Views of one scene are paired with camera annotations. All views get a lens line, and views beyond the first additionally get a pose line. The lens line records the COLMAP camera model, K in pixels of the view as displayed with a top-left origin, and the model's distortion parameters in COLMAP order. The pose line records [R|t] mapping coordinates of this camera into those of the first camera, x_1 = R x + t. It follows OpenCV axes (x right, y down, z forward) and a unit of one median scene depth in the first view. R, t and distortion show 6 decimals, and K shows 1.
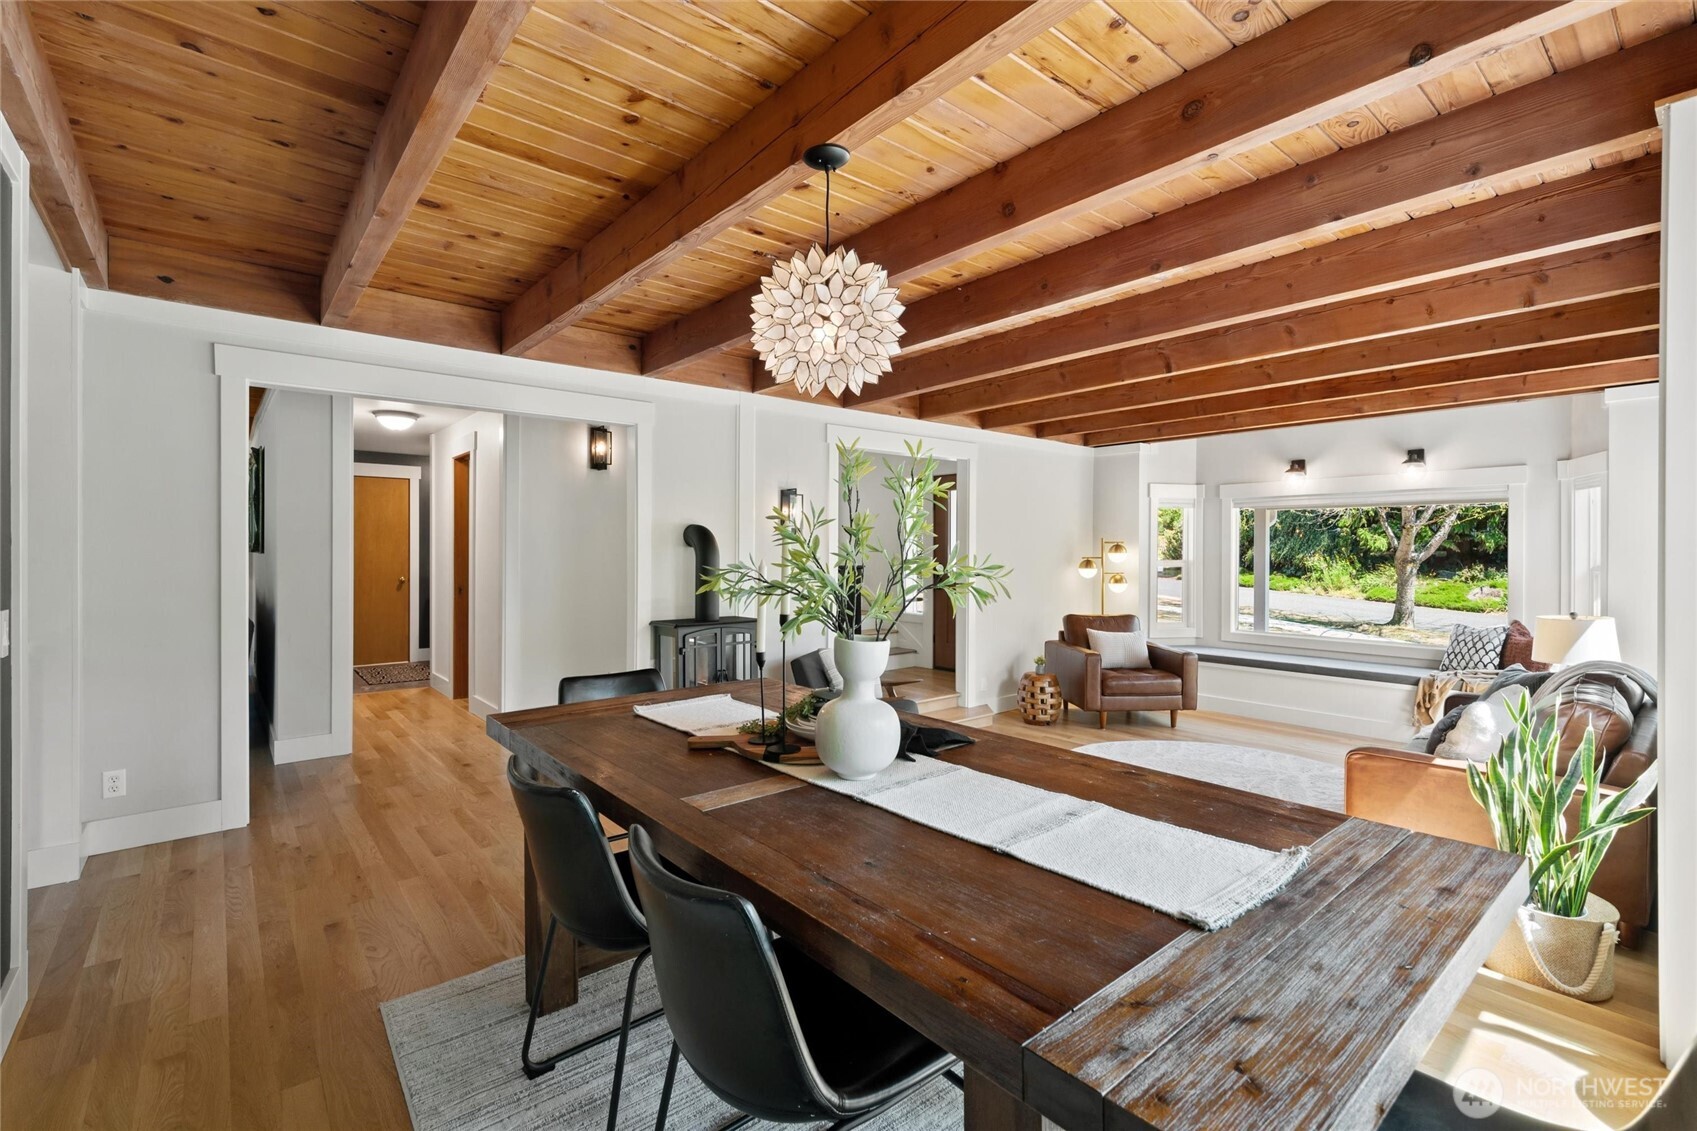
lens RADIAL K [[758.2, 0, 842.5], [0, 758.2, 551.5], [0, 0, 1]] dist [-0.003259, 0.000537]
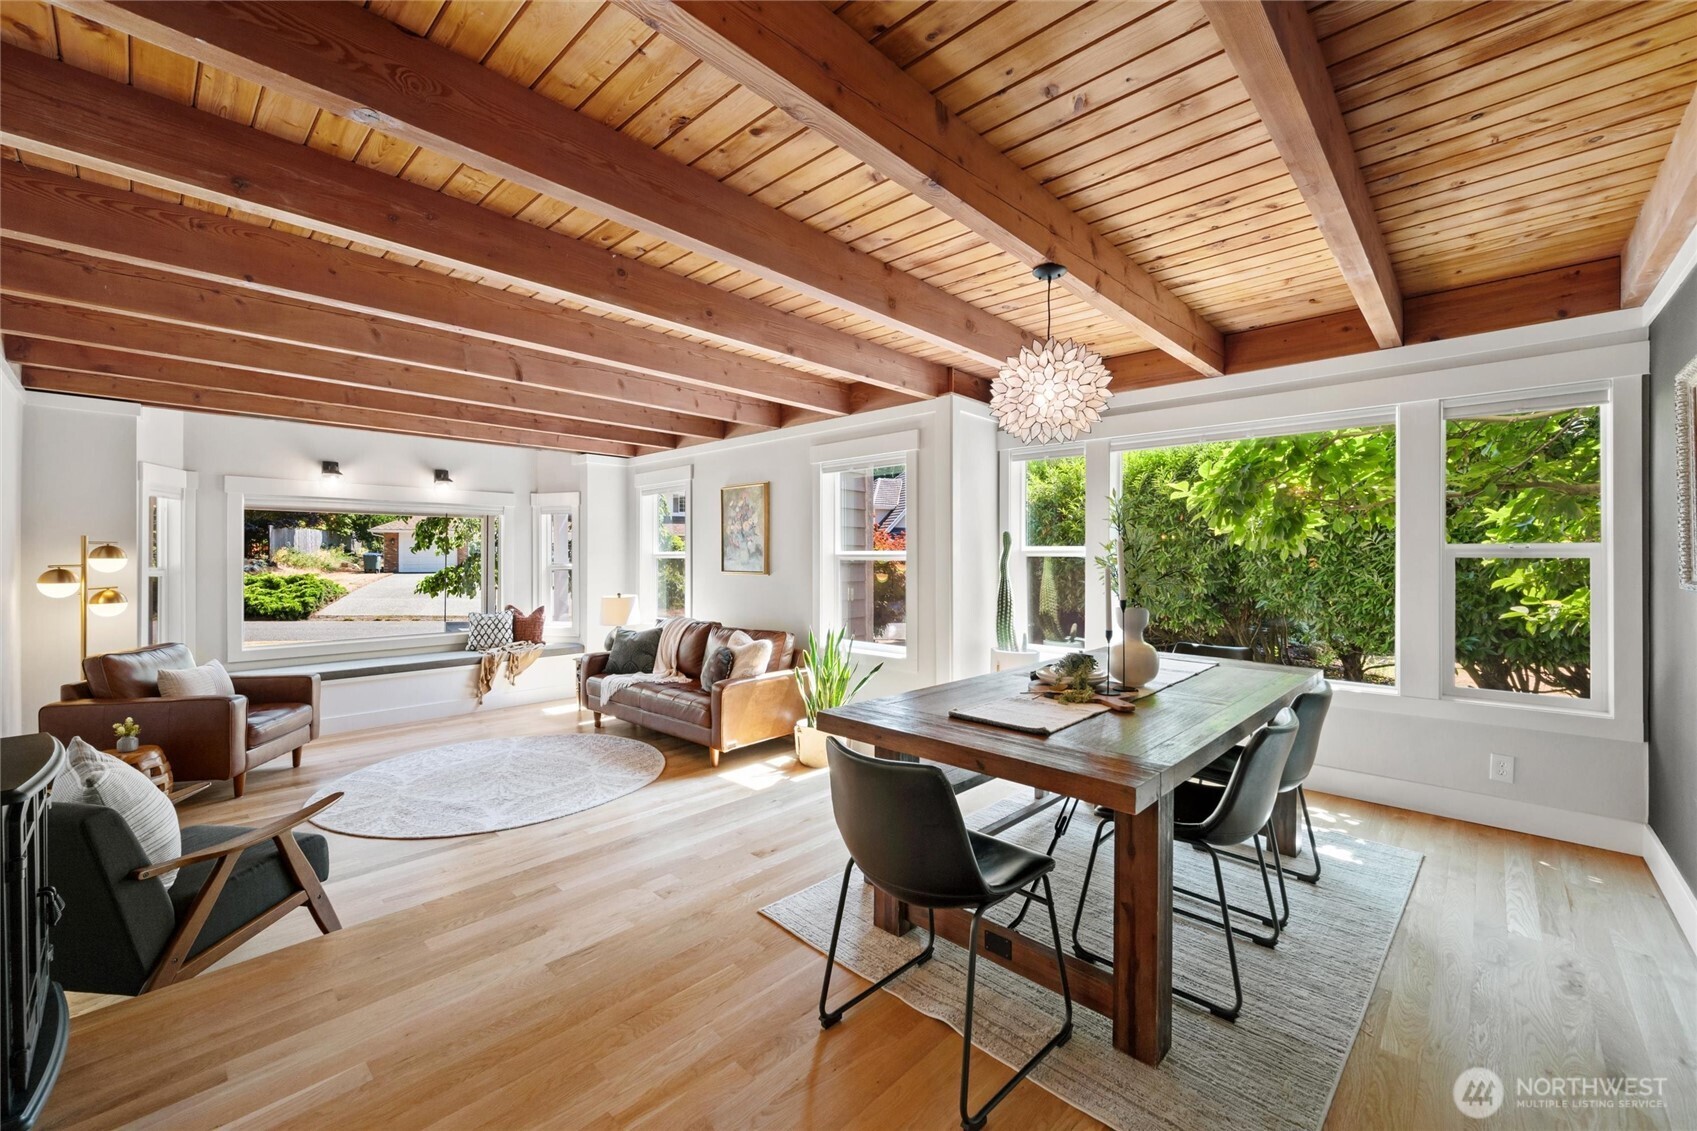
lens RADIAL K [[684.2, 0, 851.3], [0, 684.2, 563.1], [0, 0, 1]] dist [0.003264, 0.000571]
pose [[-0.117753, -0.013437, 0.992952, -0.330449], [-0.000018, 0.999908, 0.013529, -0.002469], [-0.993043, 0.001575, -0.117742, 0.407888]]
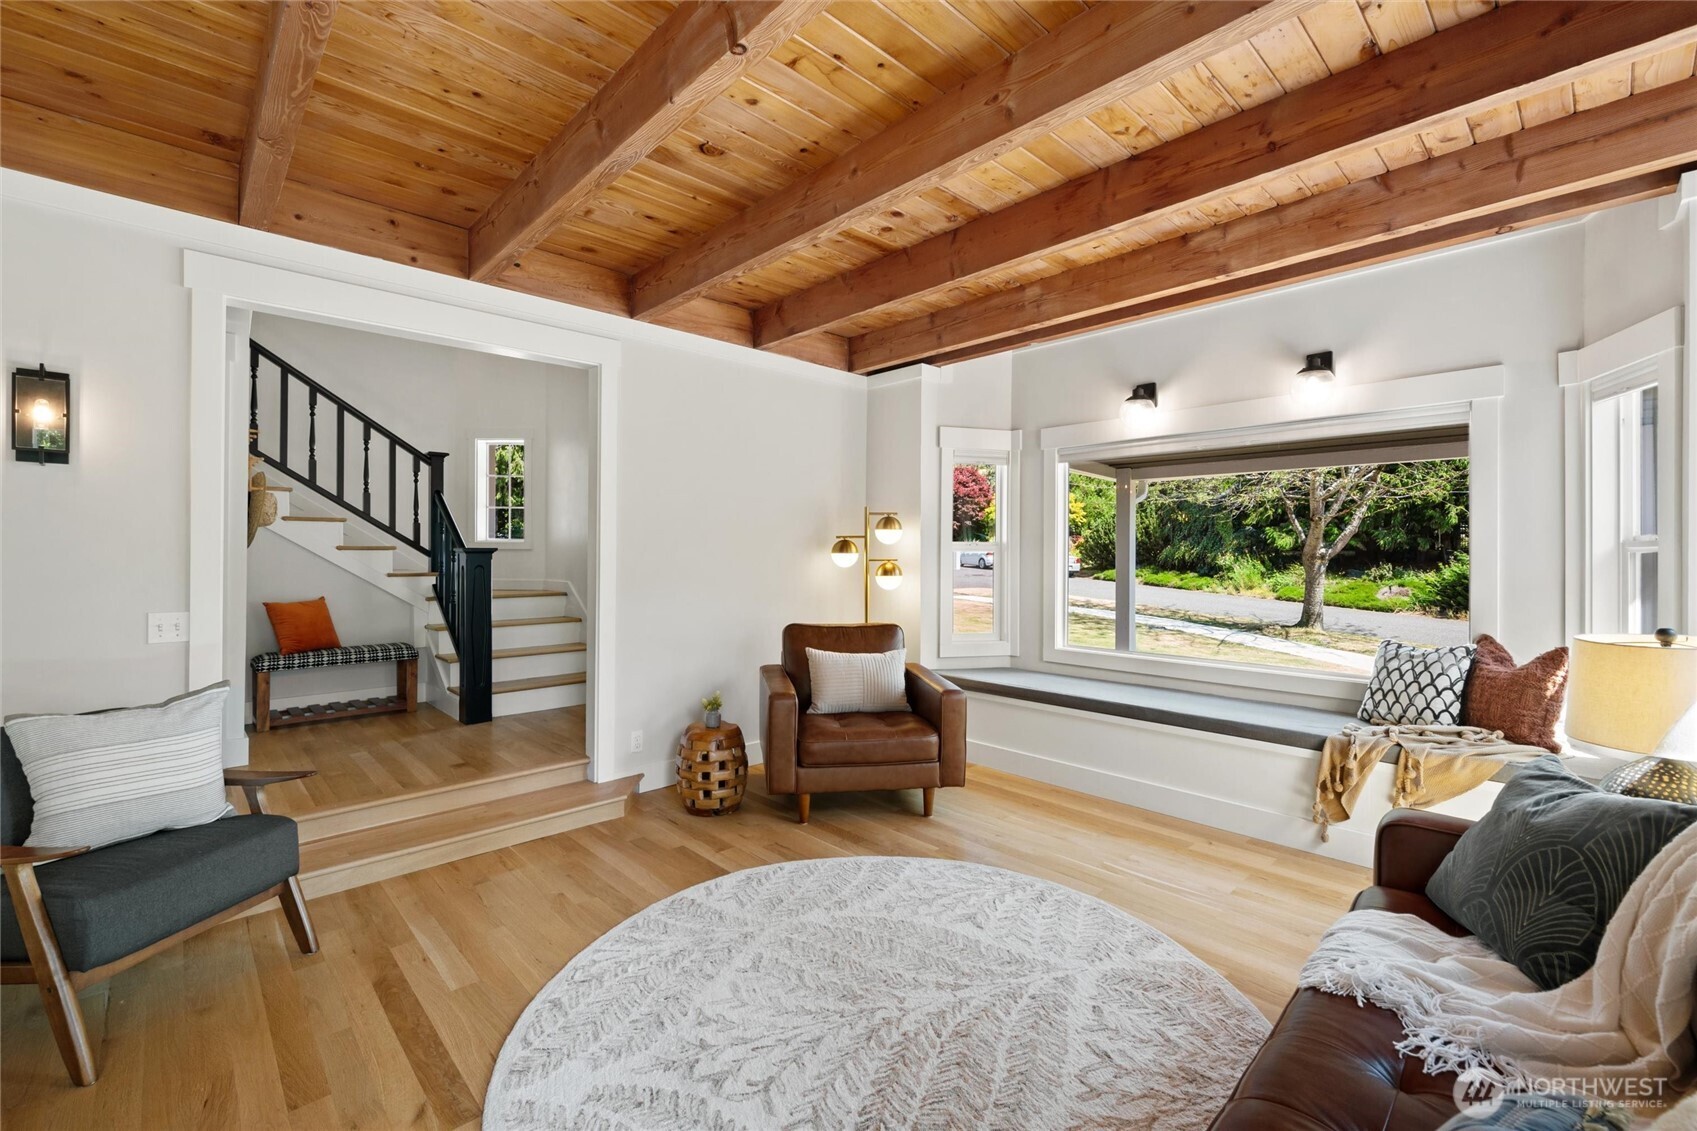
lens RADIAL K [[726.1, 0, 846.5], [0, 726.1, 551.5], [0, 0, 1]] dist [0.001763, -0.000126]
pose [[0.997902, 0.001562, 0.064726, 0.285801], [-0.001312, 0.999992, -0.003909, 0.023373], [-0.064732, 0.003815, 0.997895, 0.371044]]
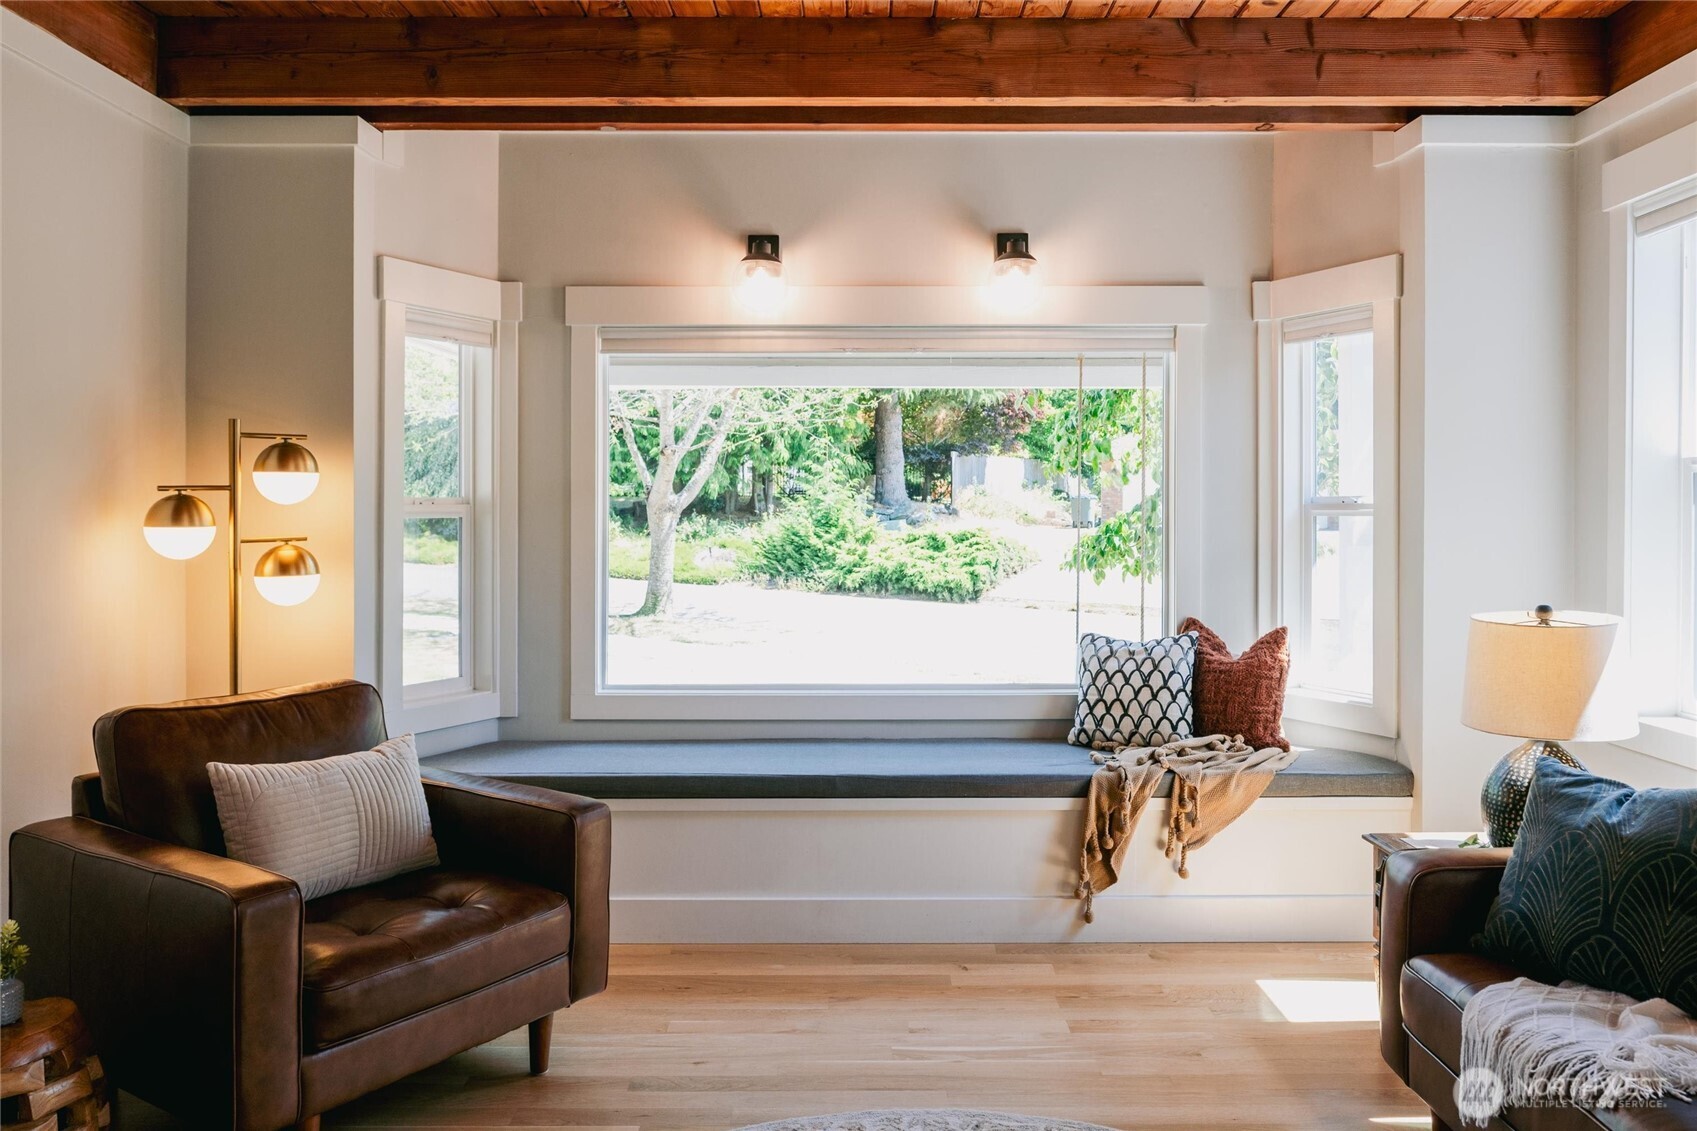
lens RADIAL K [[1274.2, 0, 862.4], [0, 1274.2, 505.8], [0, 0, 1]] dist [-0.010509, 0.006435]
pose [[0.635287, -0.005224, 0.772259, 0.122317], [0.003086, 0.999986, 0.004226, 0.013783], [-0.772270, -0.000301, 0.635294, 0.510283]]
